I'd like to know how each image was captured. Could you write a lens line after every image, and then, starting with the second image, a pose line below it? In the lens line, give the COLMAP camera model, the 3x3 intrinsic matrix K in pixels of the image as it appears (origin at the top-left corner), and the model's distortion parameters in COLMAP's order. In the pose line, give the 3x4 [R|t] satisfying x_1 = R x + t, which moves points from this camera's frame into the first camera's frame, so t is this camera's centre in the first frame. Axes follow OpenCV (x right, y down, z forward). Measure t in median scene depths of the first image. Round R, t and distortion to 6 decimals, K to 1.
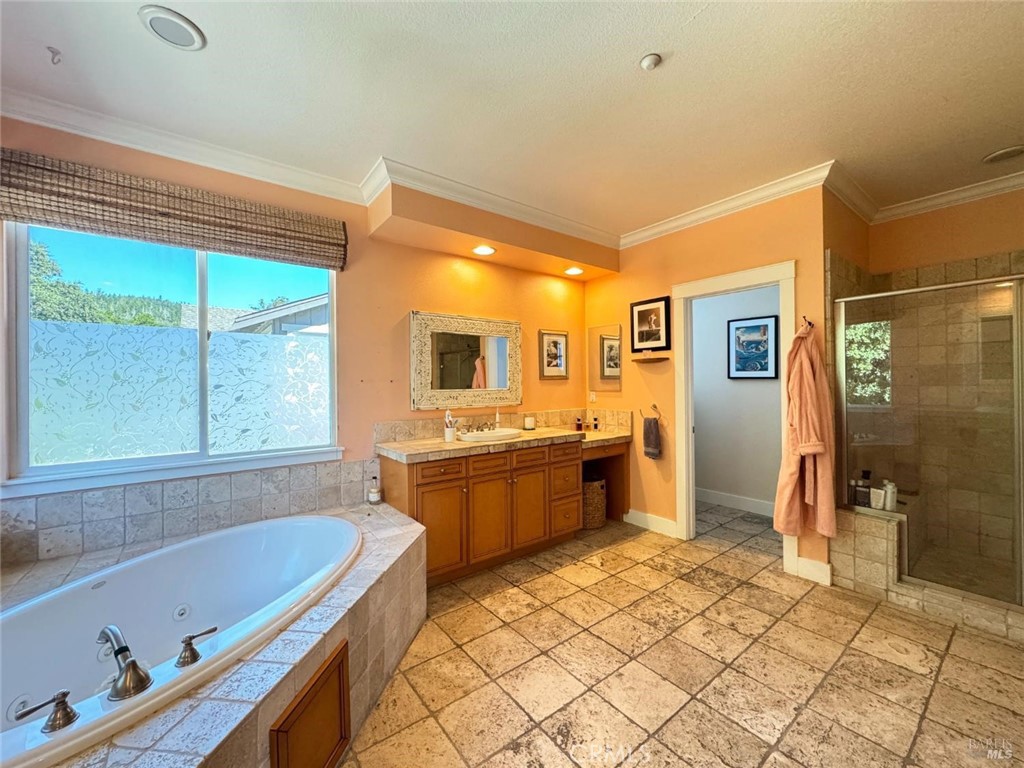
lens RADIAL K [[408.7, 0, 512.5], [0, 408.7, 382.7], [0, 0, 1]] dist [-0.003495, 0.000767]
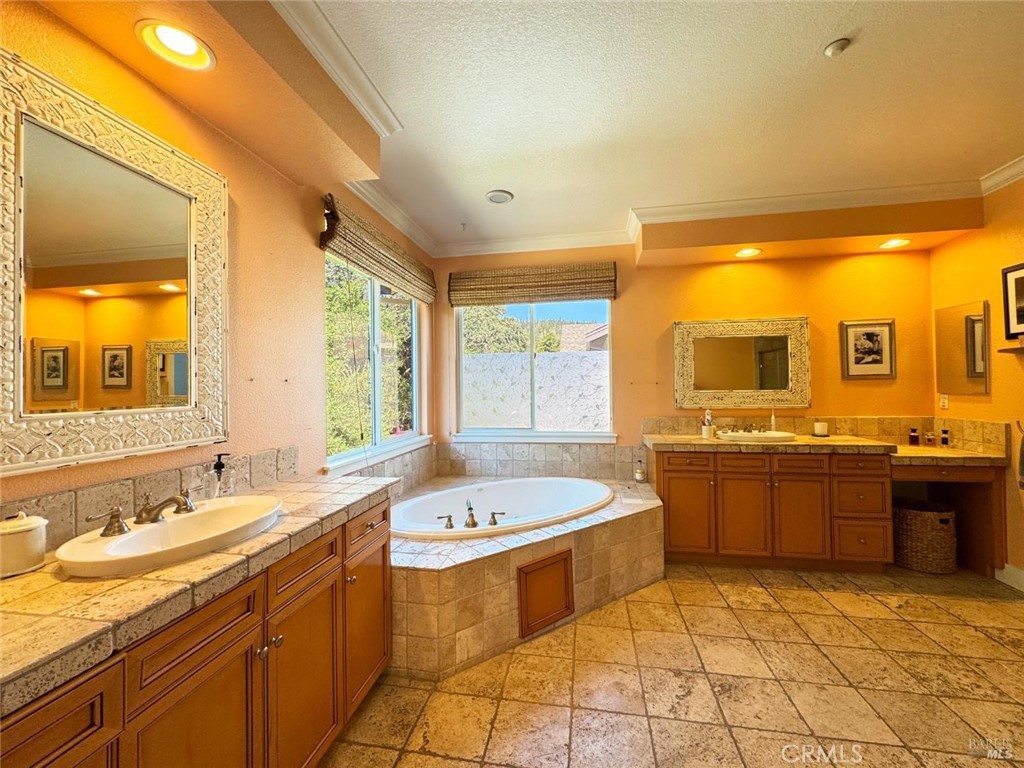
lens RADIAL K [[408.7, 0, 512.7], [0, 408.7, 383.2], [0, 0, 1]] dist [-0.003495, 0.000767]
pose [[0.675539, -0.006778, -0.737293, 0.336803], [0.006867, 0.999972, -0.002901, -0.003743], [0.737292, -0.003103, 0.675567, -0.129171]]
